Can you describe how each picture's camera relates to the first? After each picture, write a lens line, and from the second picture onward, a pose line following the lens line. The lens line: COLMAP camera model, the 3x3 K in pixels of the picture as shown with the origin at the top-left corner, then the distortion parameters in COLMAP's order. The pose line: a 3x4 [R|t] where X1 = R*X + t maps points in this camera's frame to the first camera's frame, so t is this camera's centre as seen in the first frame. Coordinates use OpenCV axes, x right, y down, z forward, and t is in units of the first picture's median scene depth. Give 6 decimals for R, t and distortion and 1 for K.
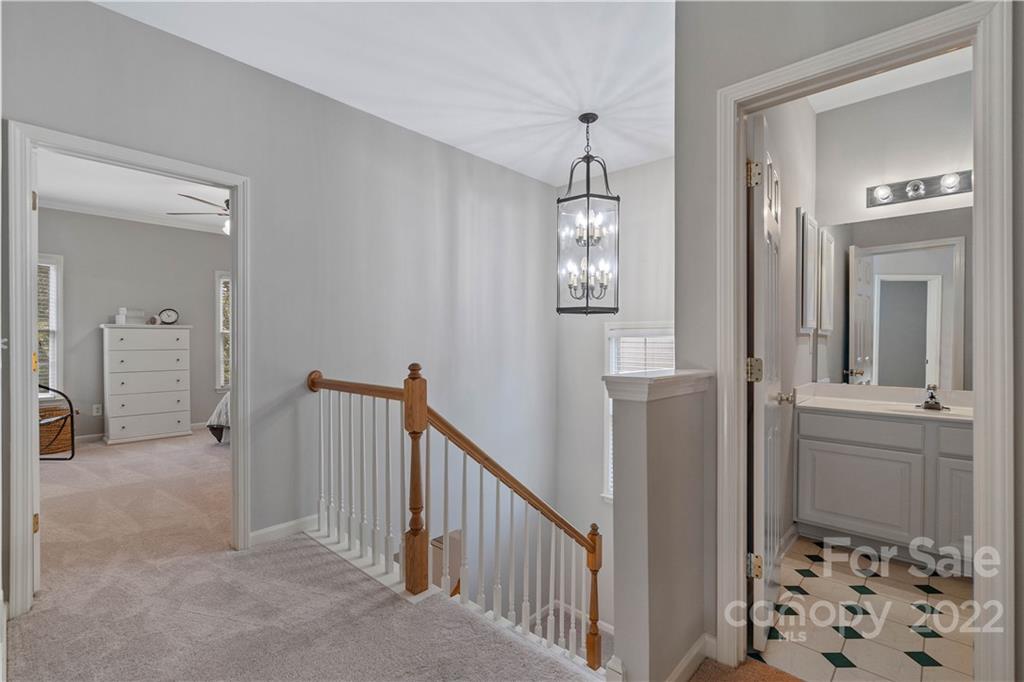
lens RADIAL K [[466.8, 0, 508.6], [0, 466.8, 343.8], [0, 0, 1]] dist [0.003576, 0.000918]
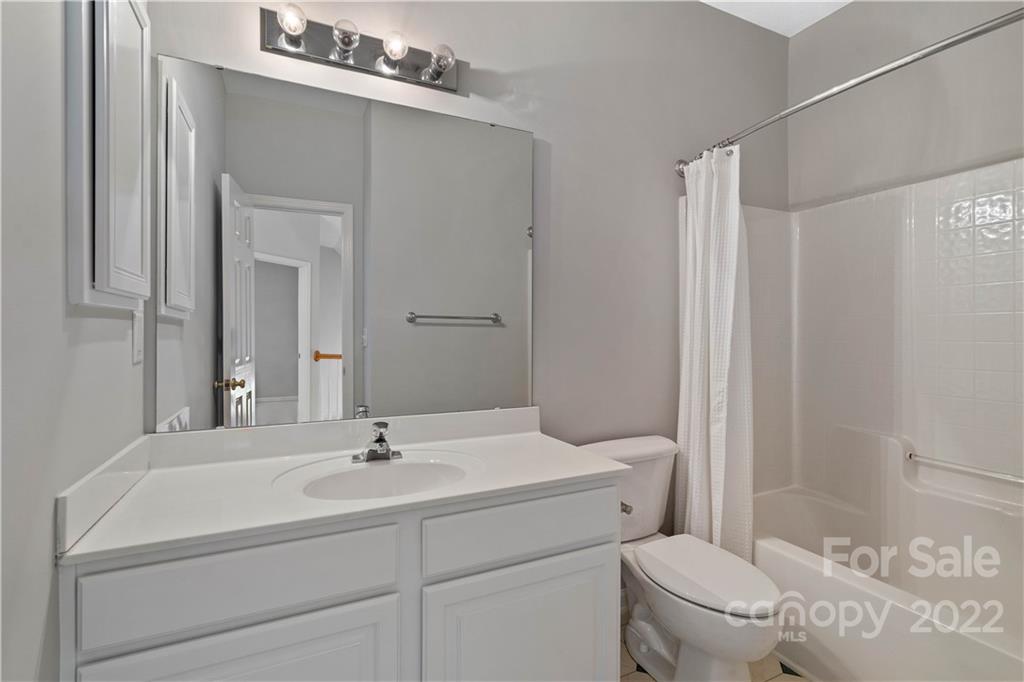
lens RADIAL K [[466.8, 0, 510.7], [0, 466.8, 339.8], [0, 0, 1]] dist [0.003576, 0.000918]
pose [[0.366559, -0.009688, 0.930344, 0.397822], [0.001166, 0.999950, 0.009953, -0.002546], [-0.930394, -0.002563, 0.366552, 0.568750]]
